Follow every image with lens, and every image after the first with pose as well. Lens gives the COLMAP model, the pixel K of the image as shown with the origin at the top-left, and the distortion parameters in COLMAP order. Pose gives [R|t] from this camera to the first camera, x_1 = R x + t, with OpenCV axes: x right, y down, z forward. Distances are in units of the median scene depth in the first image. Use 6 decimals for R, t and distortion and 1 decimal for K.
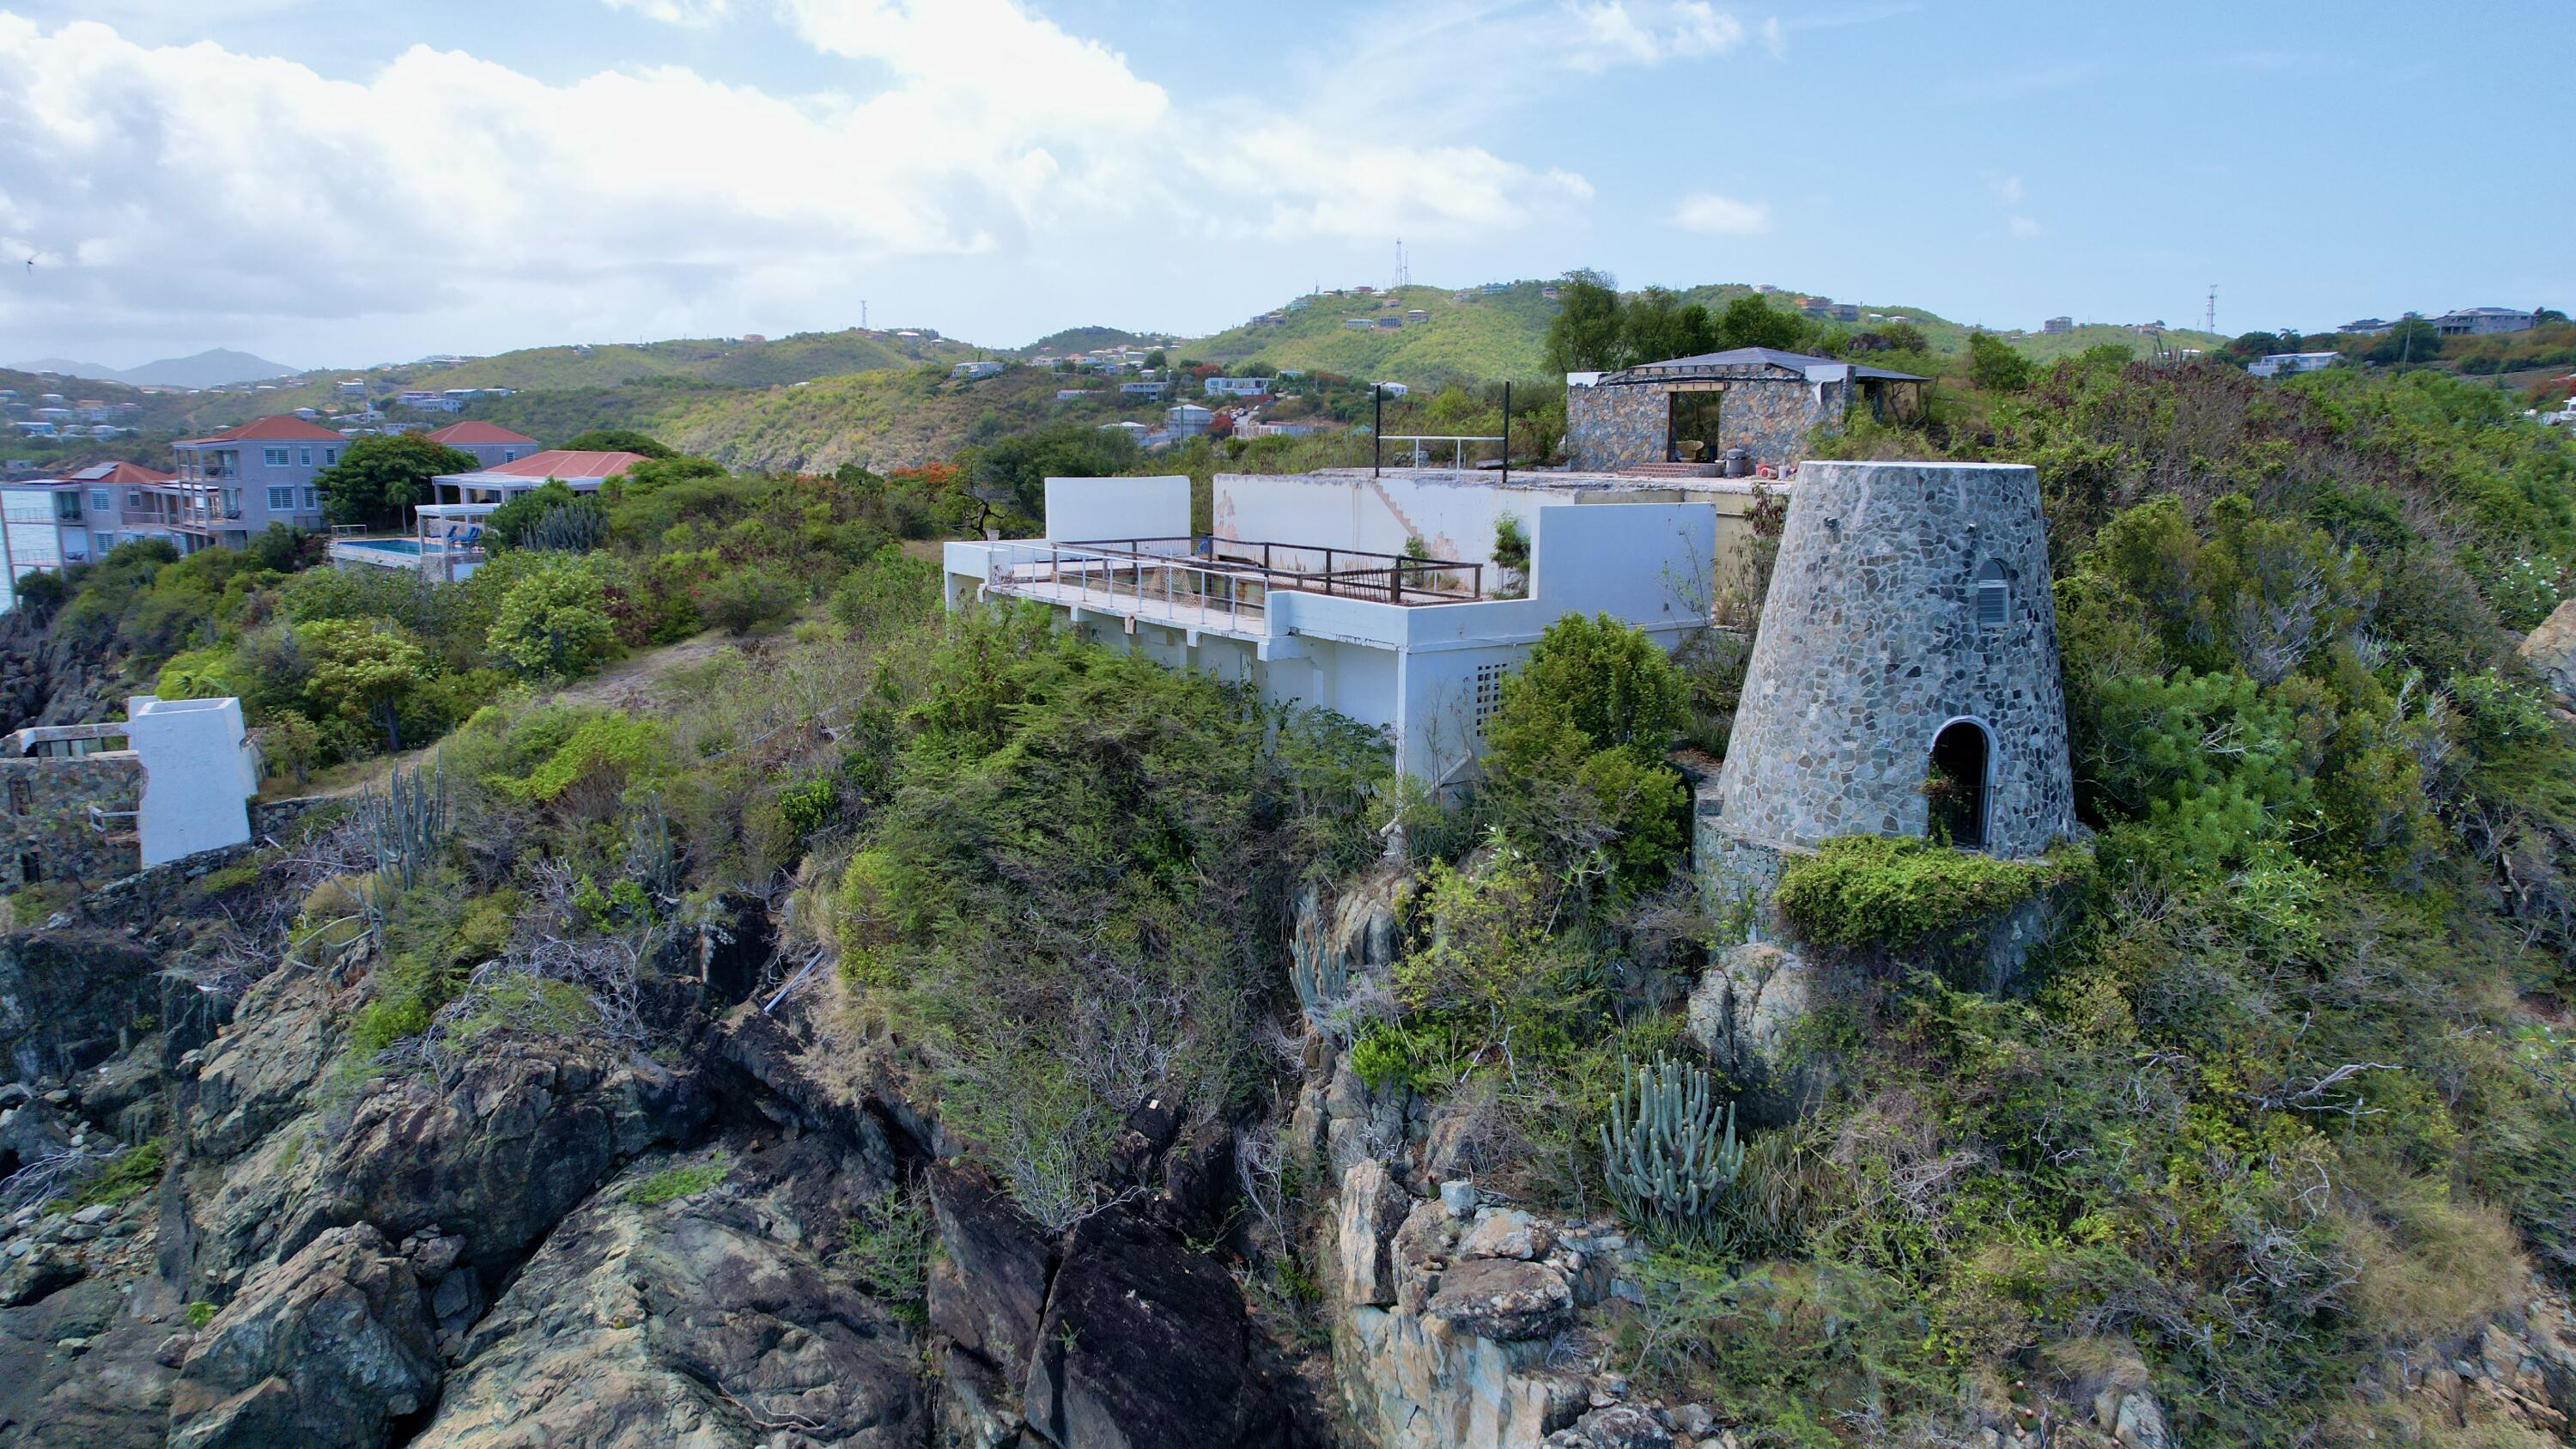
lens RADIAL K [[1646.9, 0, 1303.8], [0, 1646.9, 736.7], [0, 0, 1]] dist [-0.078828, 0.073157]
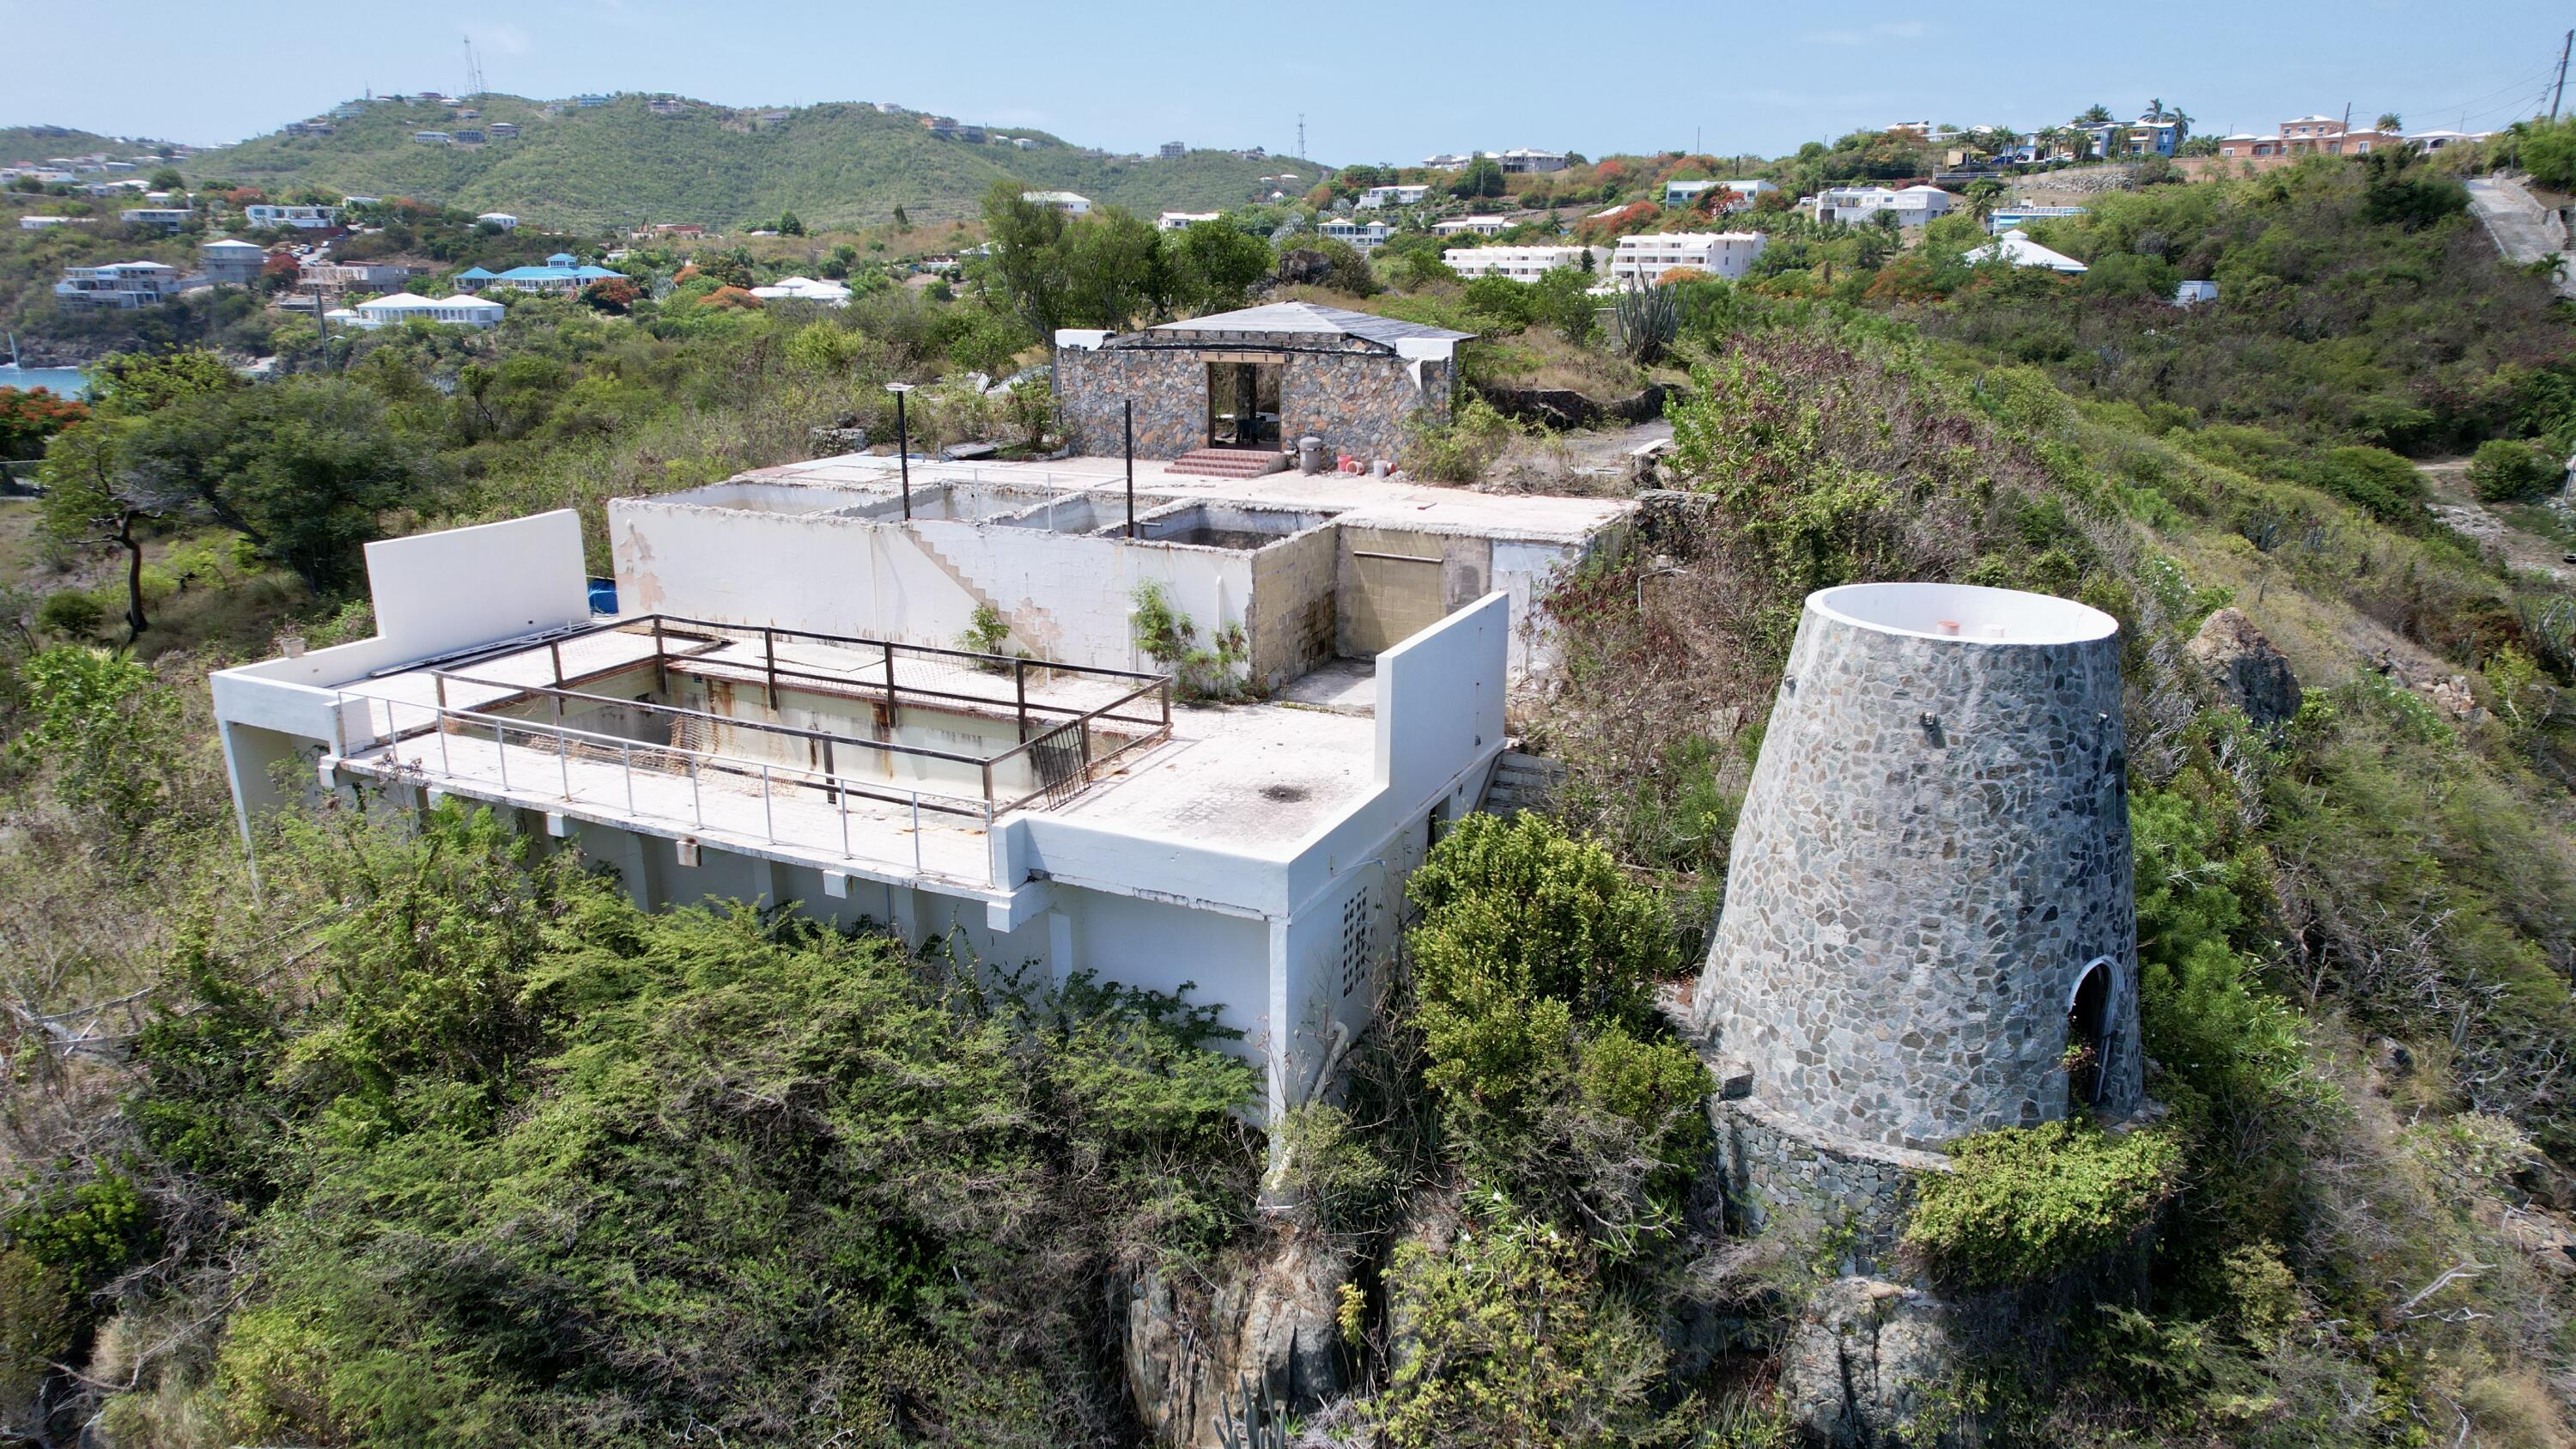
lens RADIAL K [[1646.9, 0, 1304.1], [0, 1646.9, 724.4], [0, 0, 1]] dist [-0.078828, 0.073157]
pose [[0.873111, -0.136913, 0.467902, -0.142556], [0.090828, 0.988635, 0.119798, -0.130562], [-0.478986, -0.062098, 0.875623, 0.265847]]
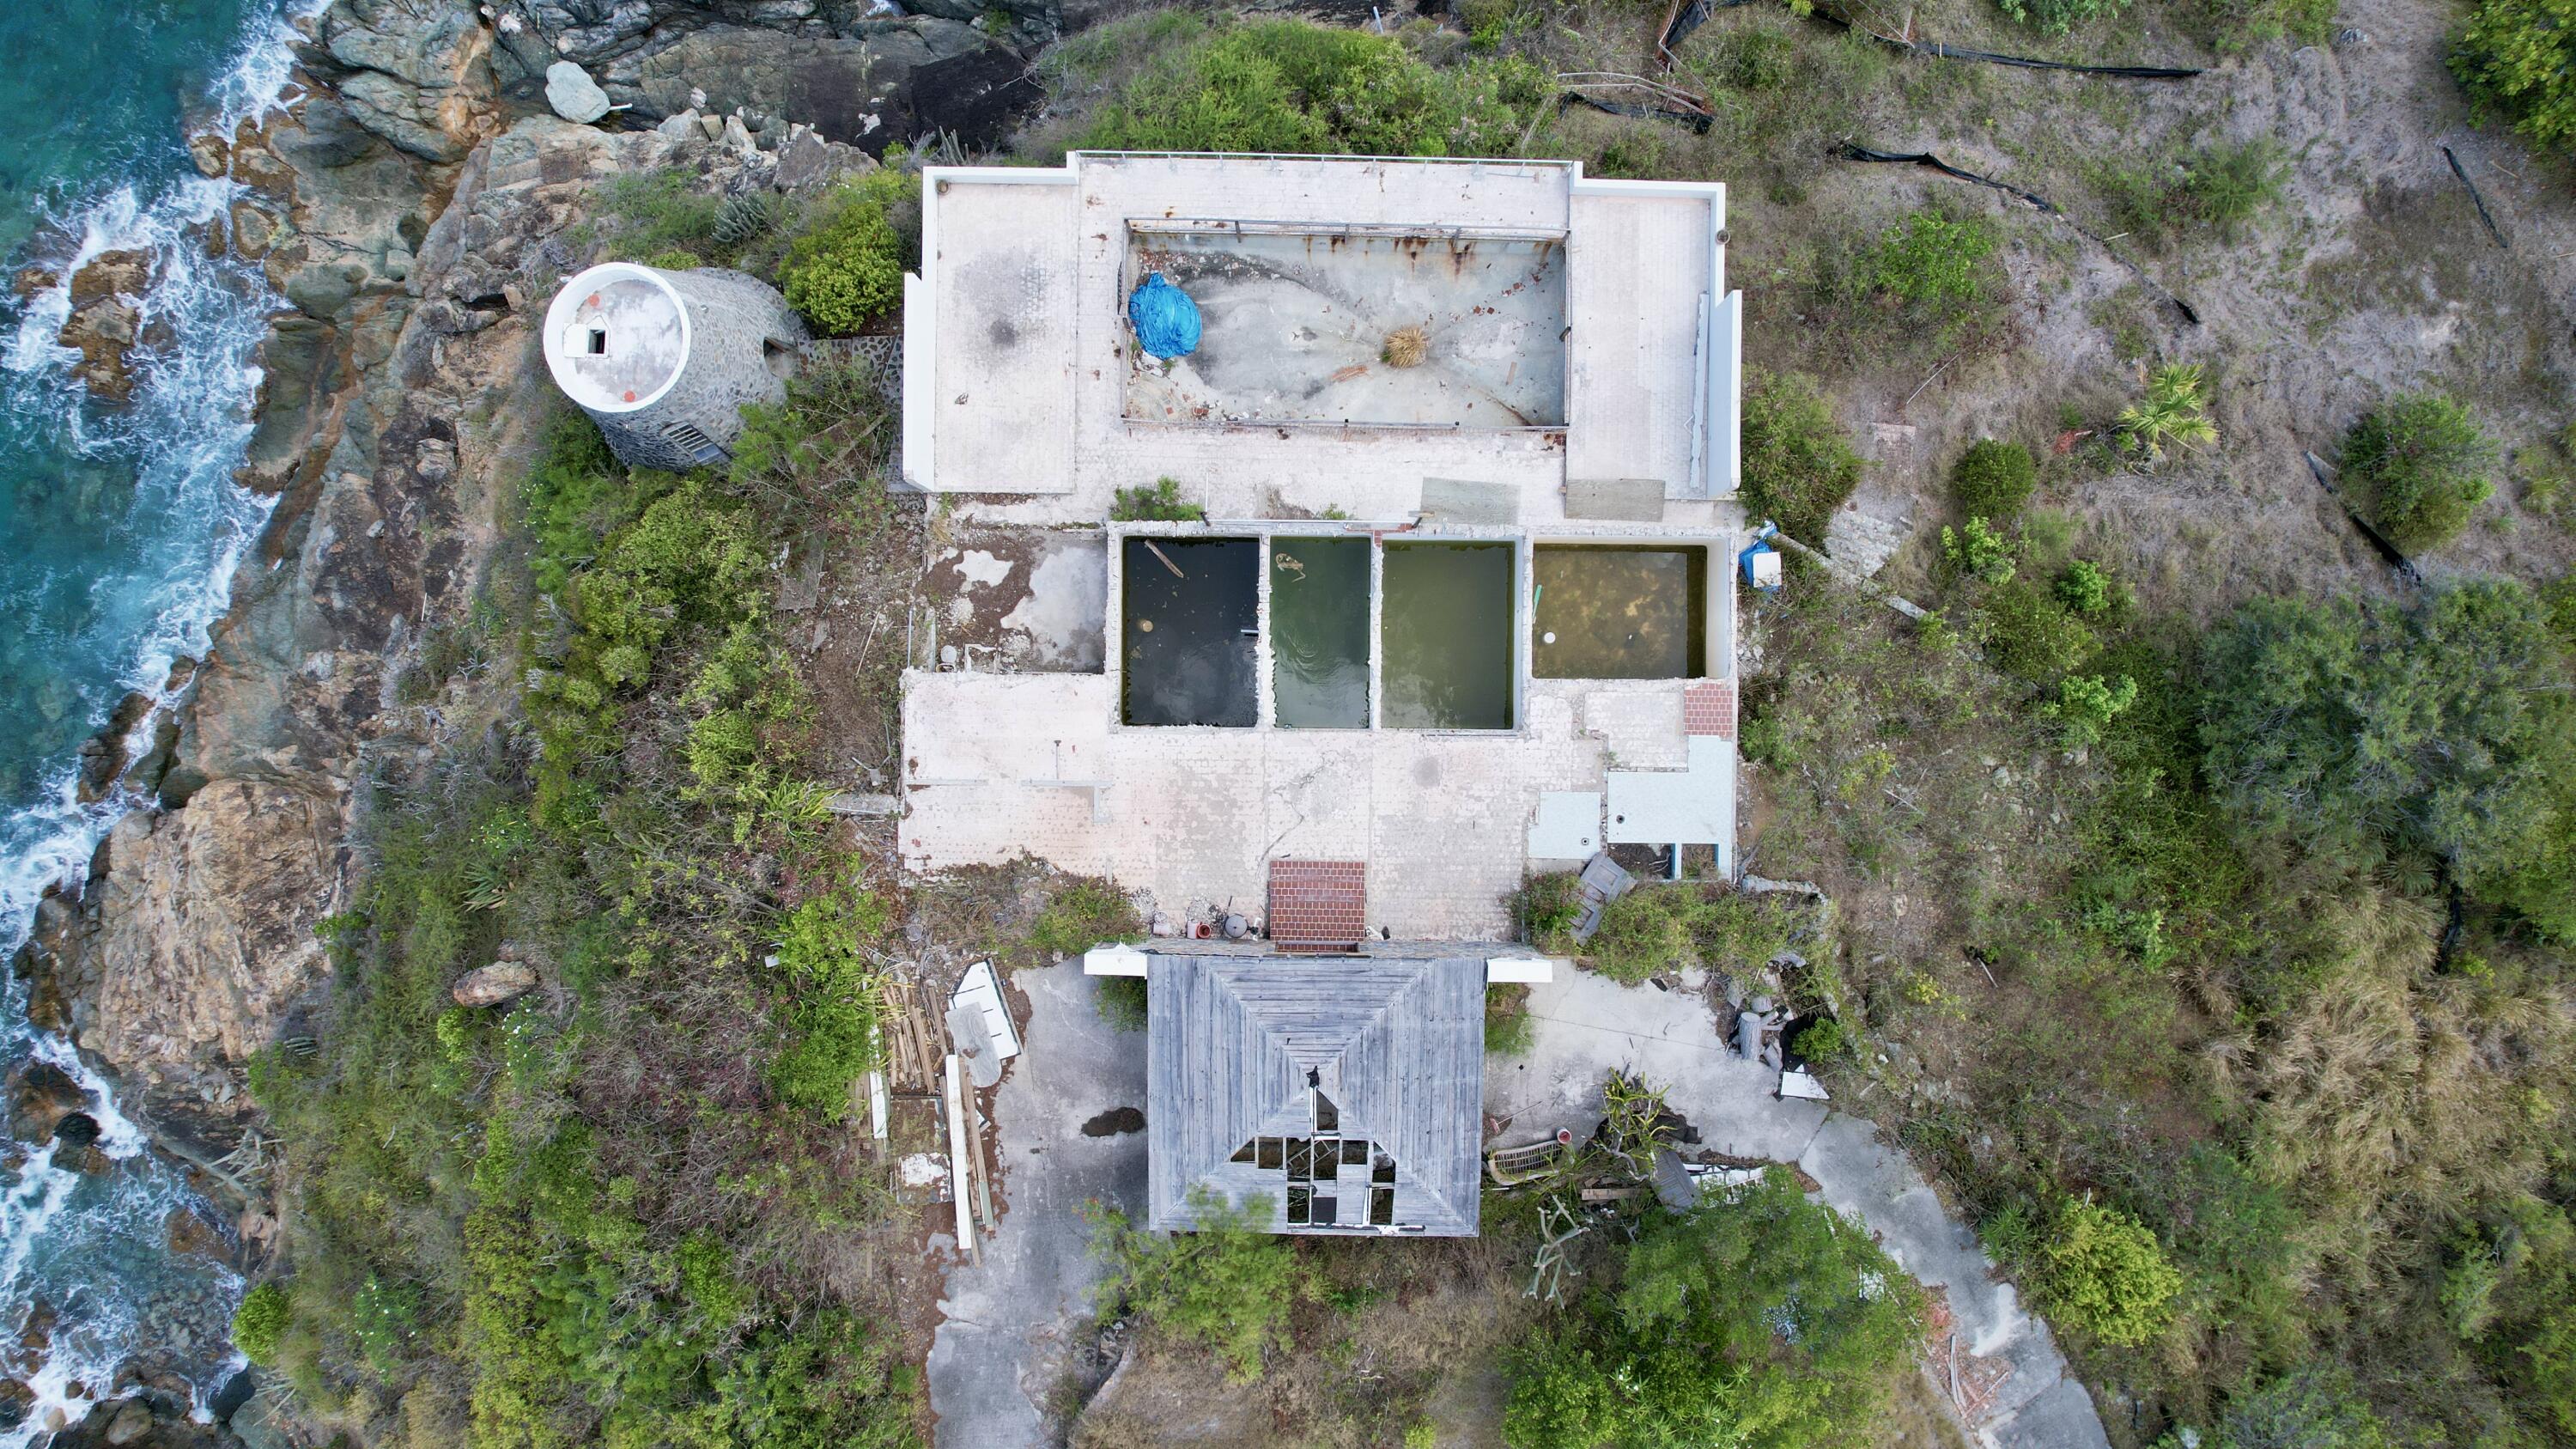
lens RADIAL K [[1646.9, 0, 1285.5], [0, 1646.9, 724.4], [0, 0, 1]] dist [-0.078828, 0.073157]
pose [[-0.599525, 0.800216, 0.014954, 0.149869], [-0.135806, -0.120124, 0.983426, -0.979505], [0.788750, 0.587558, 0.180692, 0.793329]]
